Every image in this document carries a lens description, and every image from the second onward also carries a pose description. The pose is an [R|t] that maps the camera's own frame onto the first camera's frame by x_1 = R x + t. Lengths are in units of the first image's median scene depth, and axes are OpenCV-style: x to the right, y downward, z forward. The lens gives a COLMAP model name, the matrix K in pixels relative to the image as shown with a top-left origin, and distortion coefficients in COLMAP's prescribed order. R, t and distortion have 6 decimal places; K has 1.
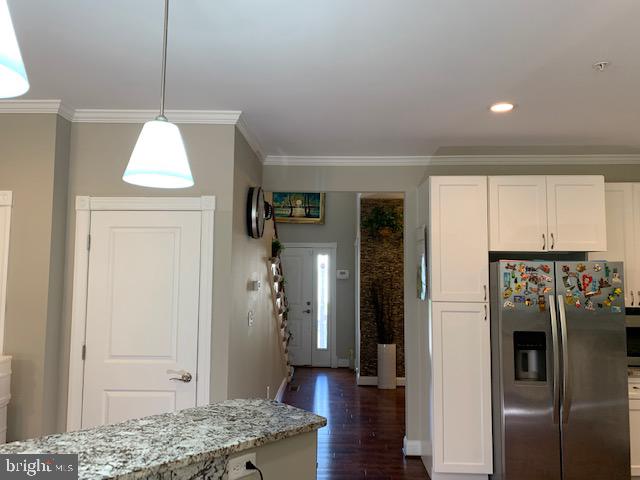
lens RADIAL K [[488.3, 0, 320.0], [0, 488.3, 240.0], [0, 0, 1]] dist [0.072383, -0.104526]
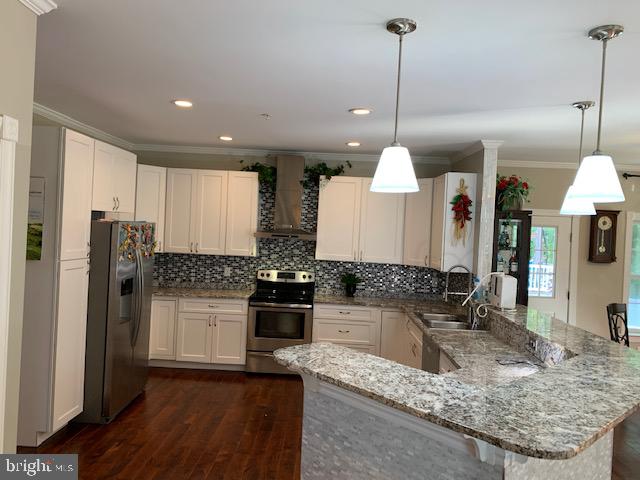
lens RADIAL K [[488.3, 0, 320.0], [0, 488.3, 240.0], [0, 0, 1]] dist [0.072383, -0.104526]
pose [[-0.008787, -0.025027, 0.999648, -1.693626], [-0.117093, 0.992835, 0.023827, 0.007531], [-0.993082, -0.116842, -0.011655, 1.196830]]
